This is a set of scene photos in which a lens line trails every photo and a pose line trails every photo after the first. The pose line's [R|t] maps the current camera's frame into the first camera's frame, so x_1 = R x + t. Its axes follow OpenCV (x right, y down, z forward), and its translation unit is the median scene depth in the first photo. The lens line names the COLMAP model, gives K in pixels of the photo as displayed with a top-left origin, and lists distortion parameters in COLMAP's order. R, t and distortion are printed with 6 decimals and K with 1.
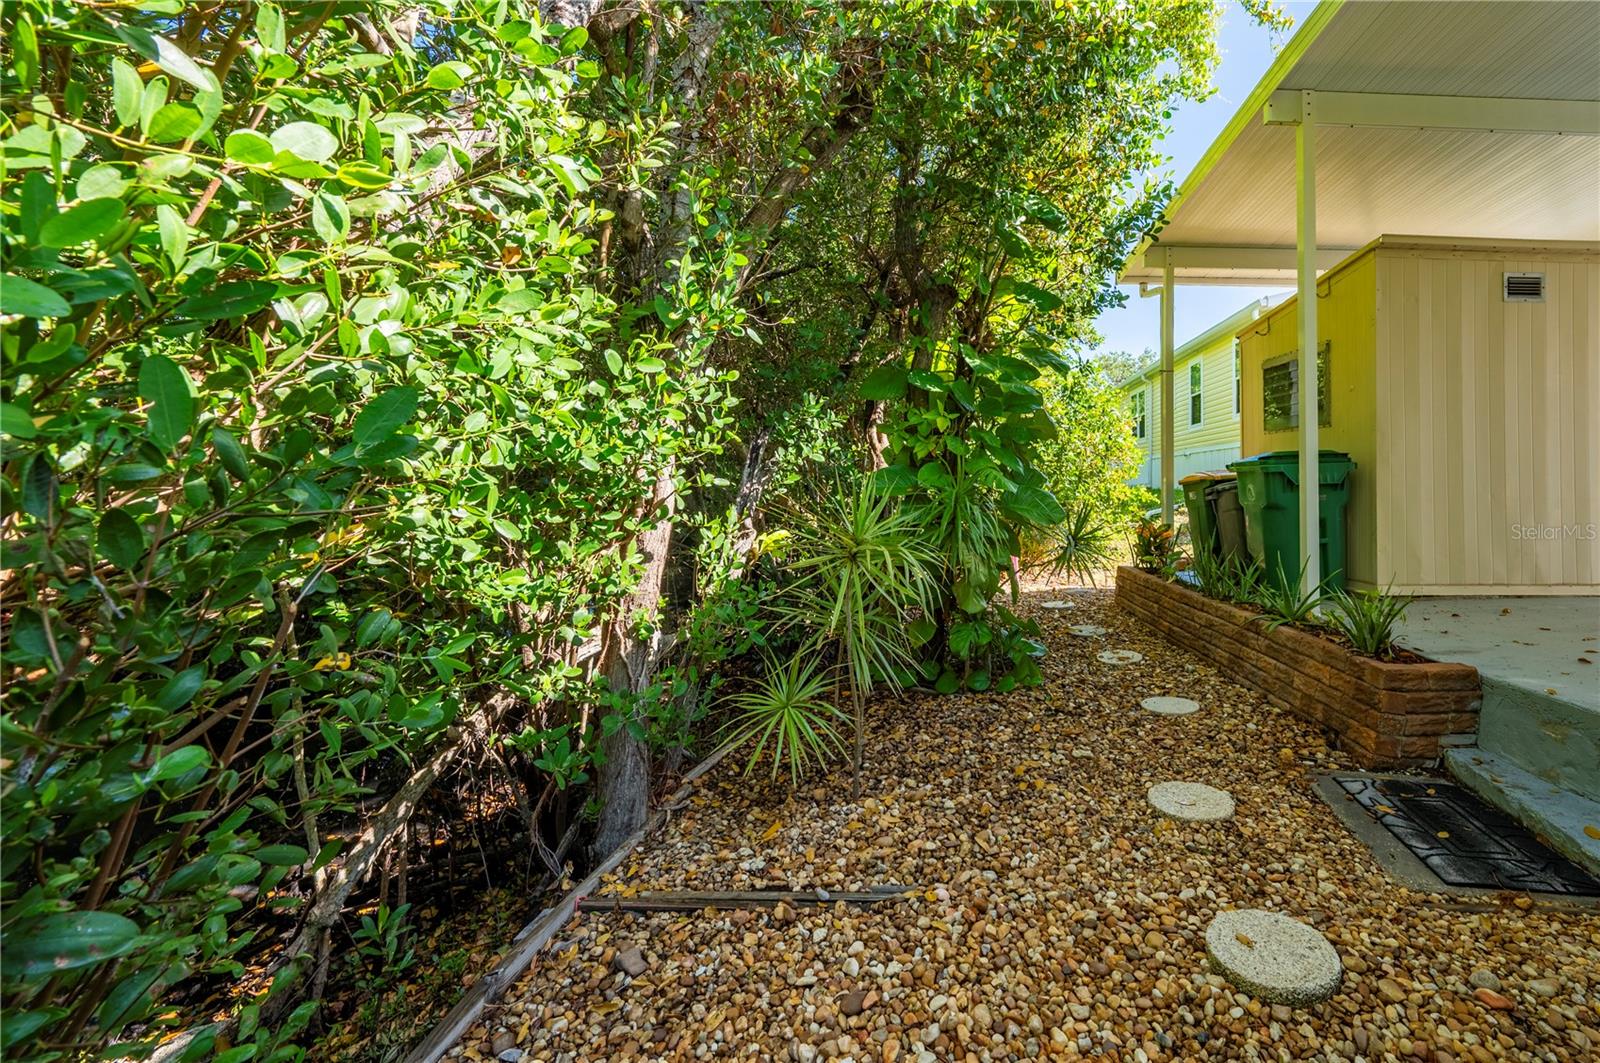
lens RADIAL K [[648.8, 0, 798.3], [0, 648.8, 469.0], [0, 0, 1]] dist [-0.000471, -0.000102]
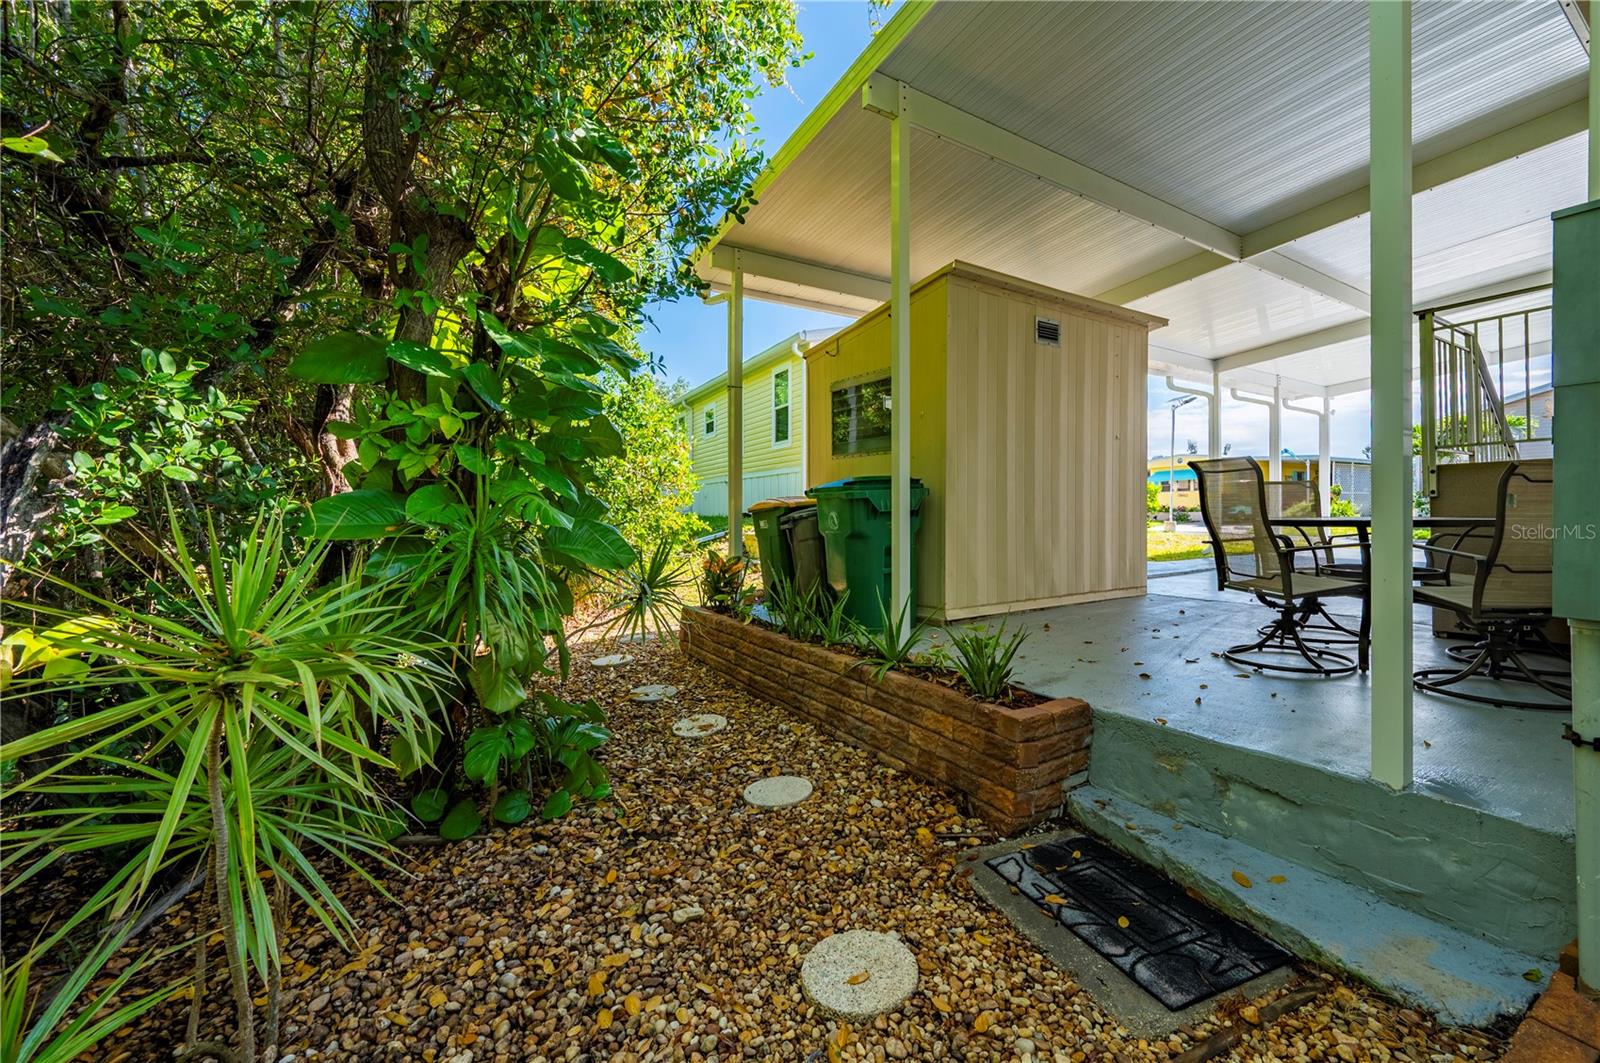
lens RADIAL K [[619.1, 0, 834.5], [0, 619.1, 500.8], [0, 0, 1]] dist [-0.001853, -0.000216]
pose [[0.716629, -0.005970, 0.697429, 0.078641], [0.000640, 0.999969, 0.007902, 0.001037], [-0.697454, -0.005216, 0.716611, 0.344435]]
